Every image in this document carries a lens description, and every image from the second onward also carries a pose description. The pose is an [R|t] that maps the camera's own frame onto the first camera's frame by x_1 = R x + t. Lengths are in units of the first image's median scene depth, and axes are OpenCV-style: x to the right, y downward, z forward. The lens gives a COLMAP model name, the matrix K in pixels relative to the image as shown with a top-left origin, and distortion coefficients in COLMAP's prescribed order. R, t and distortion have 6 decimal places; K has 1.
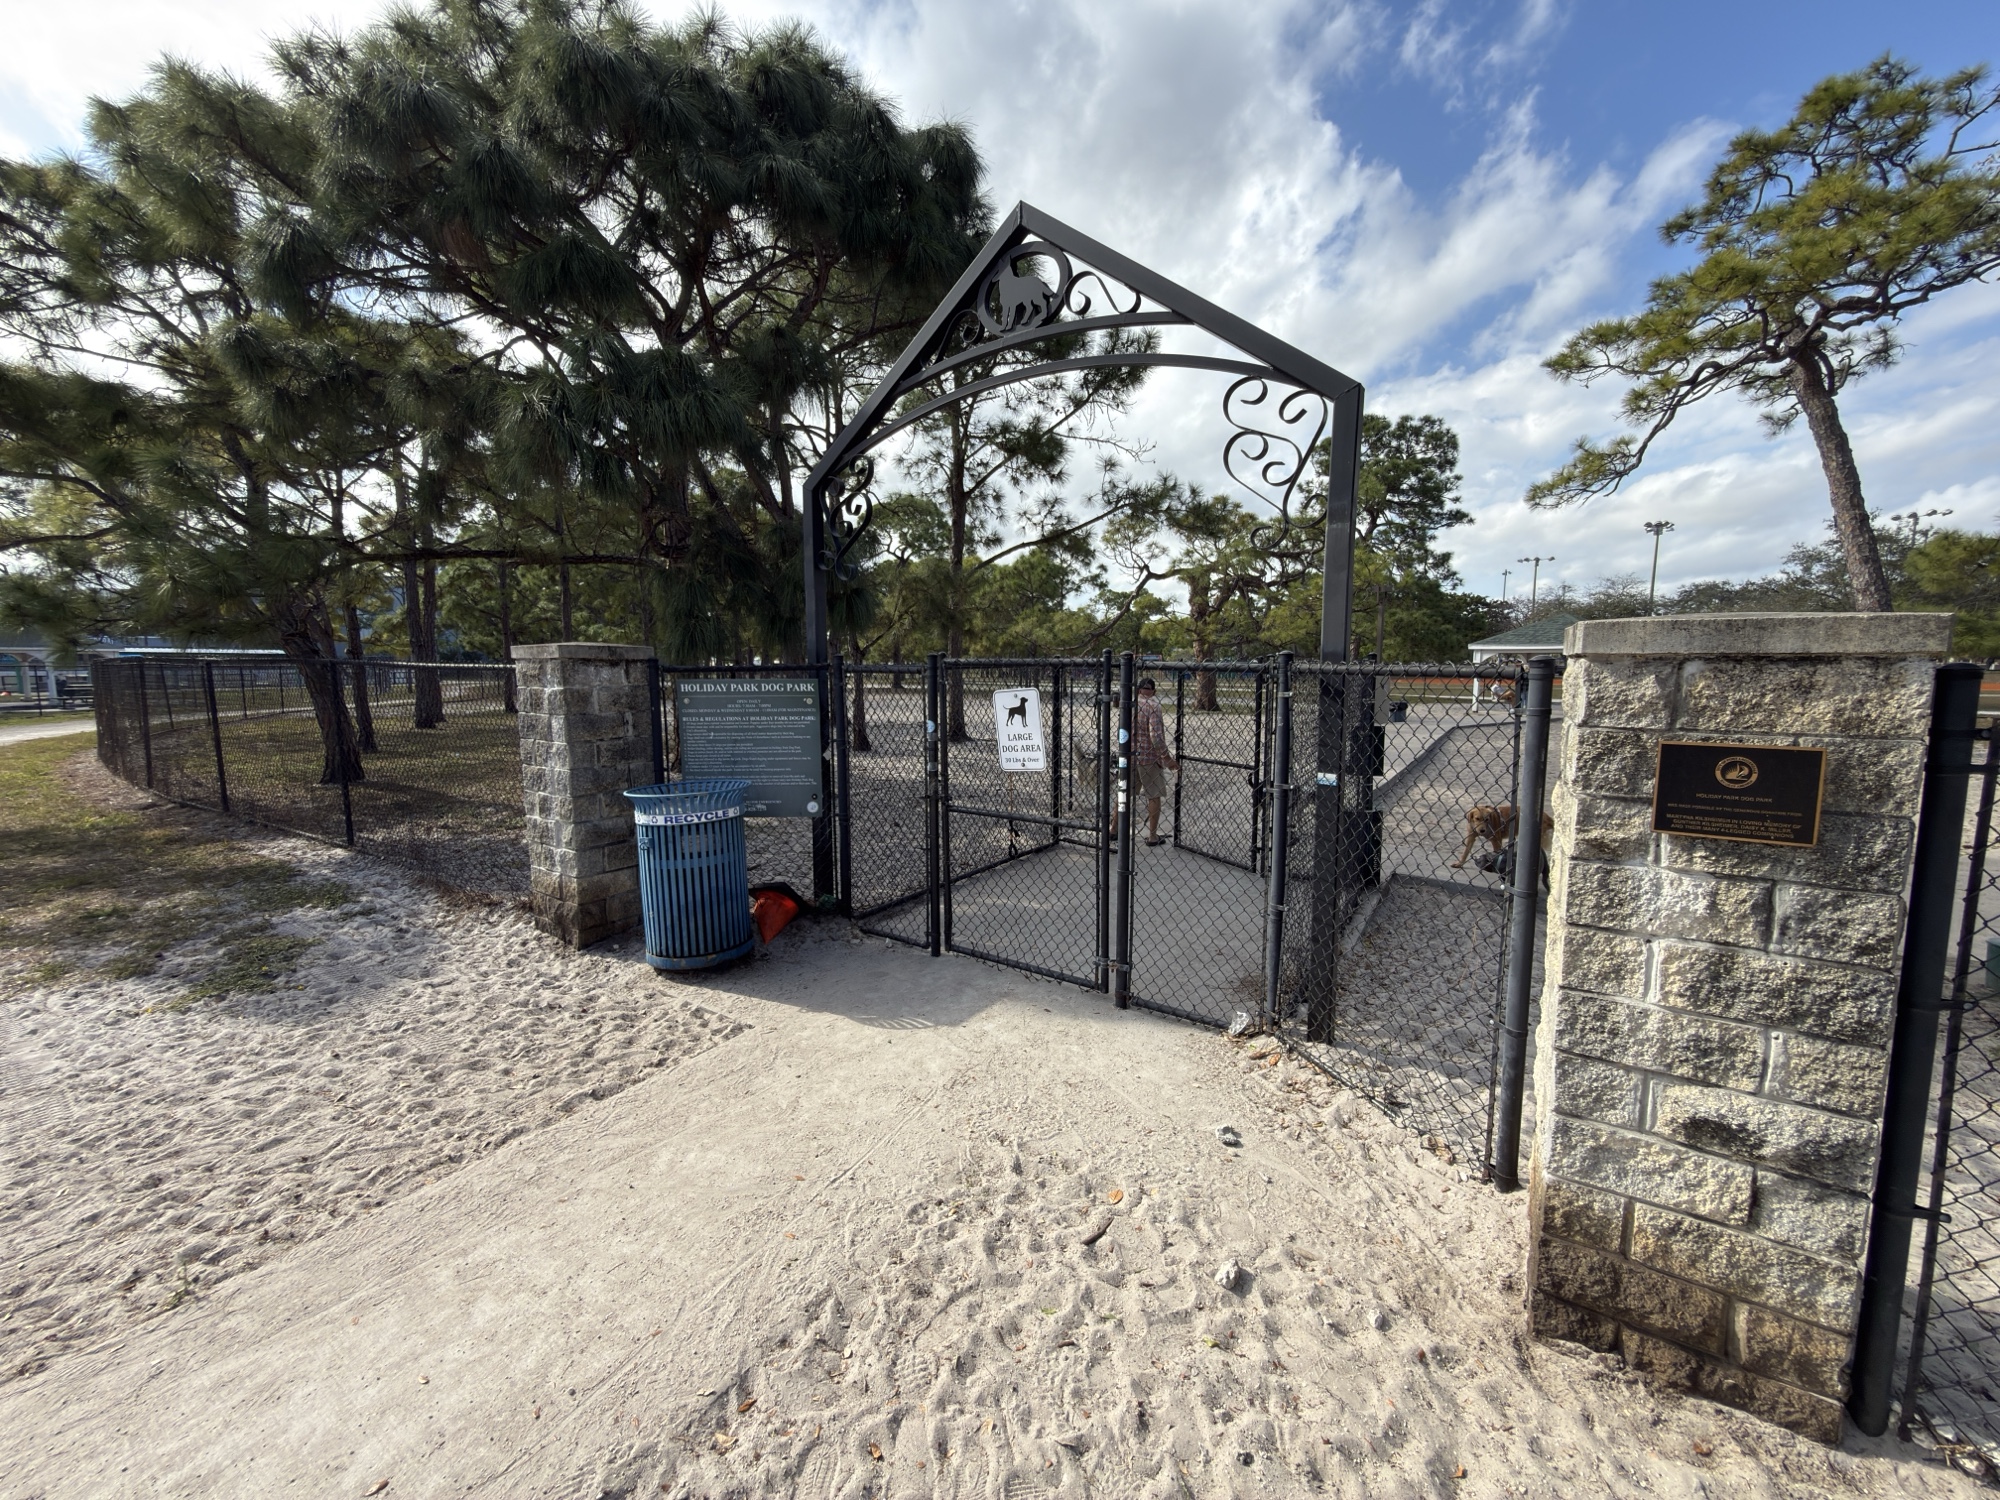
lens RADIAL K [[798.4, 0, 1000.7], [0, 798.4, 757.4], [0, 0, 1]] dist [-0.000547, 0.000227]
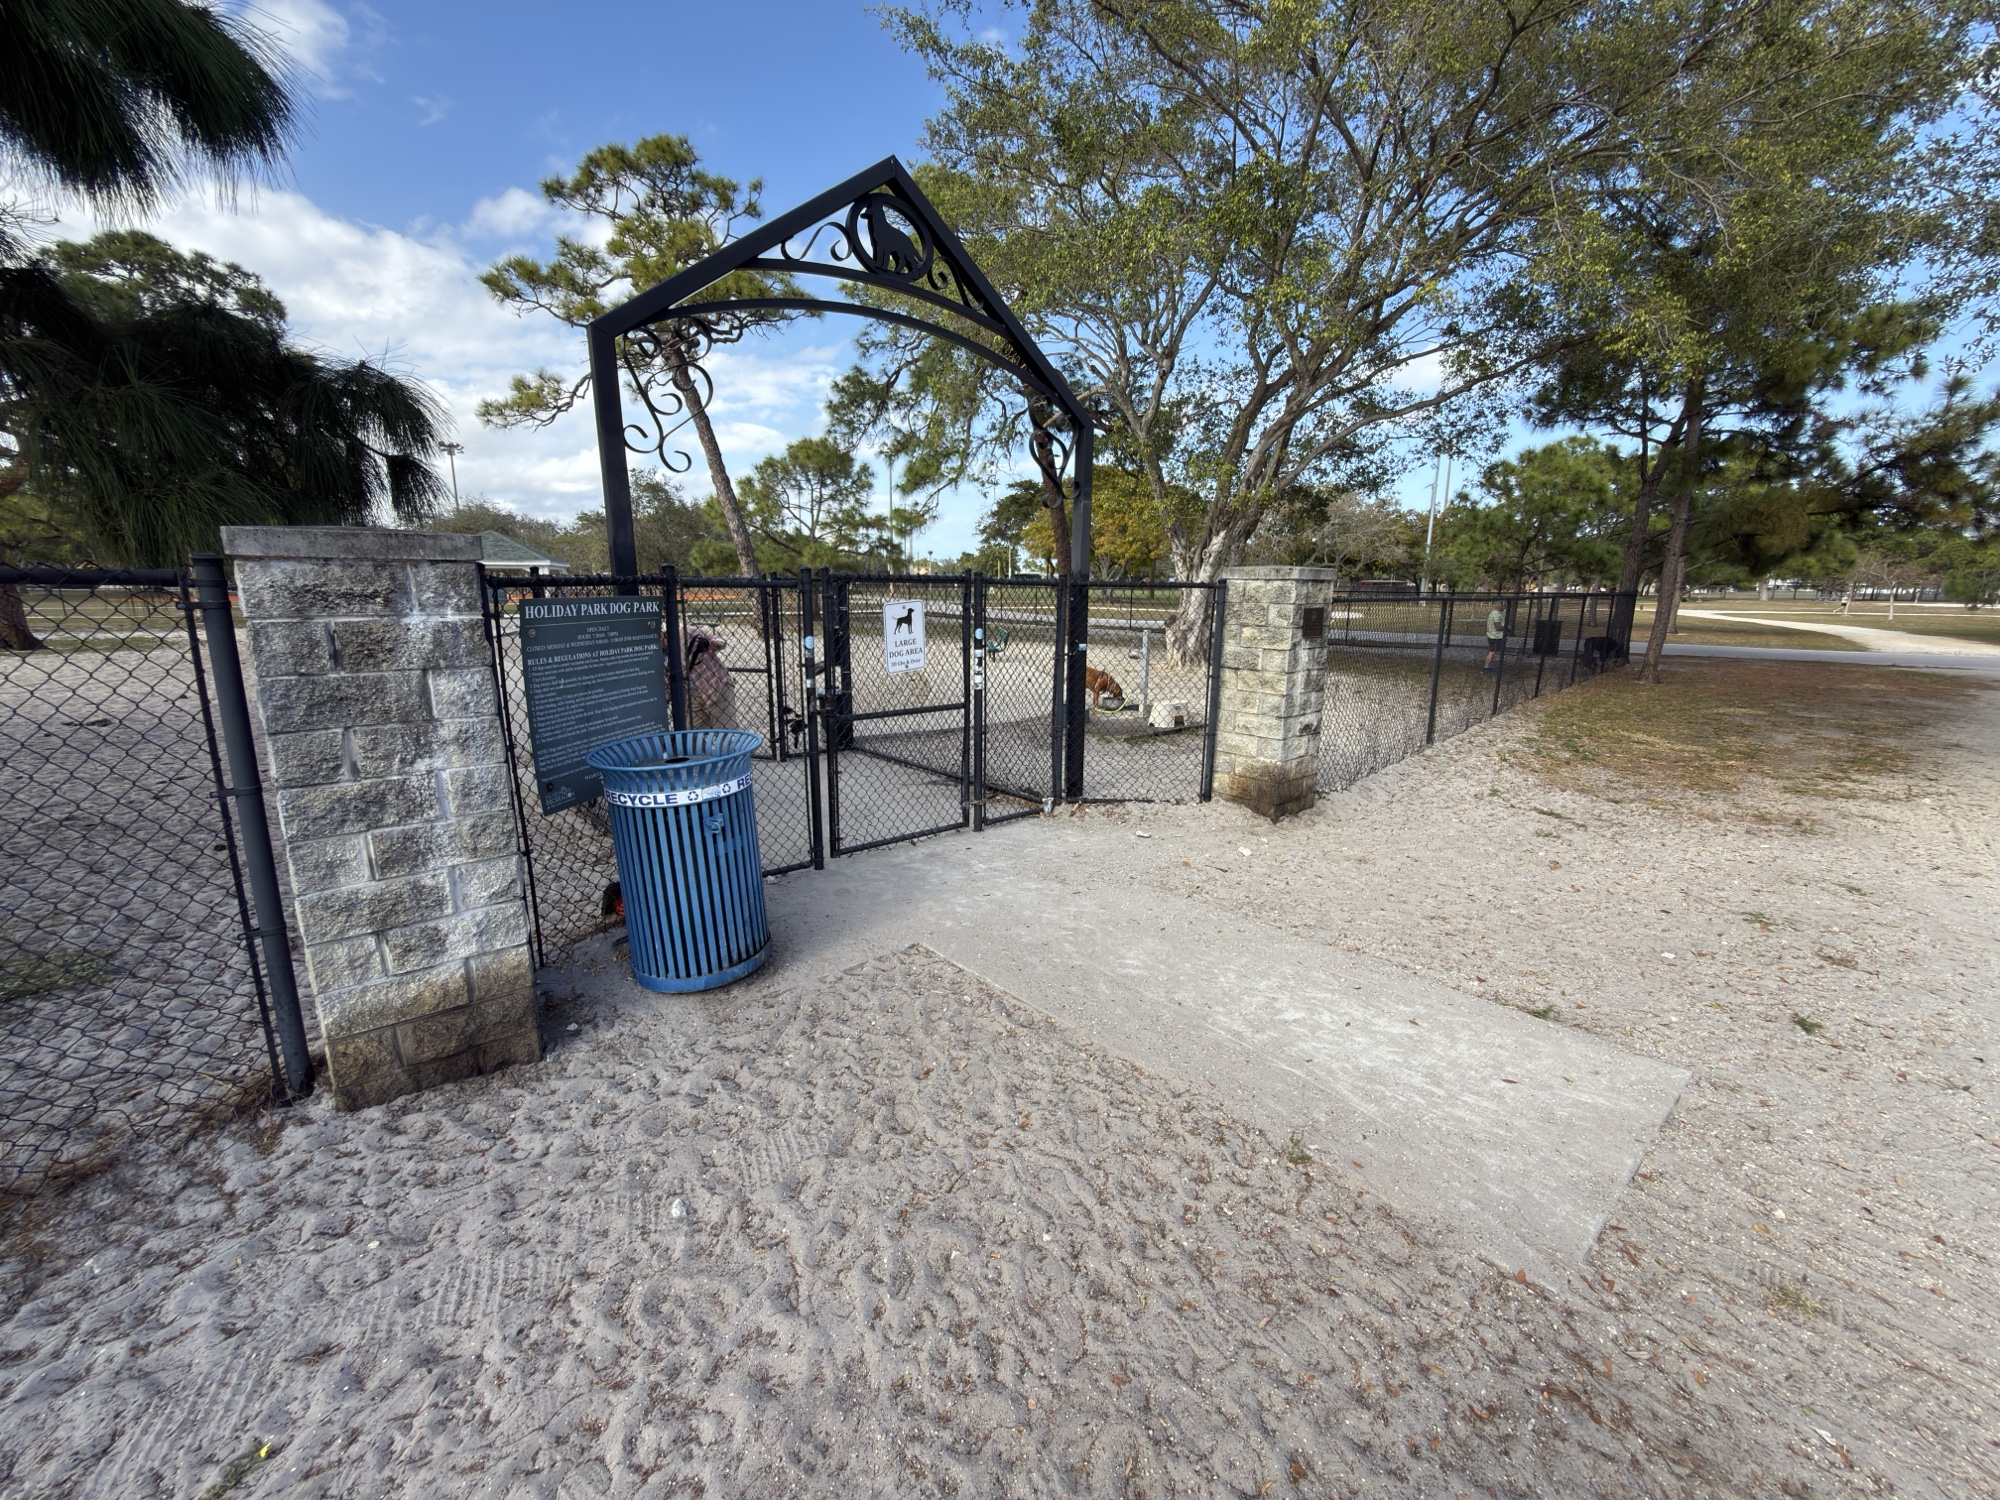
lens RADIAL K [[798.4, 0, 1000.7], [0, 798.4, 757.4], [0, 0, 1]] dist [-0.000547, 0.000227]
pose [[0.260935, -0.203115, 0.943746, -0.220126], [0.105012, 0.977785, 0.181407, -0.012034], [-0.959628, 0.051769, 0.276468, 0.112847]]
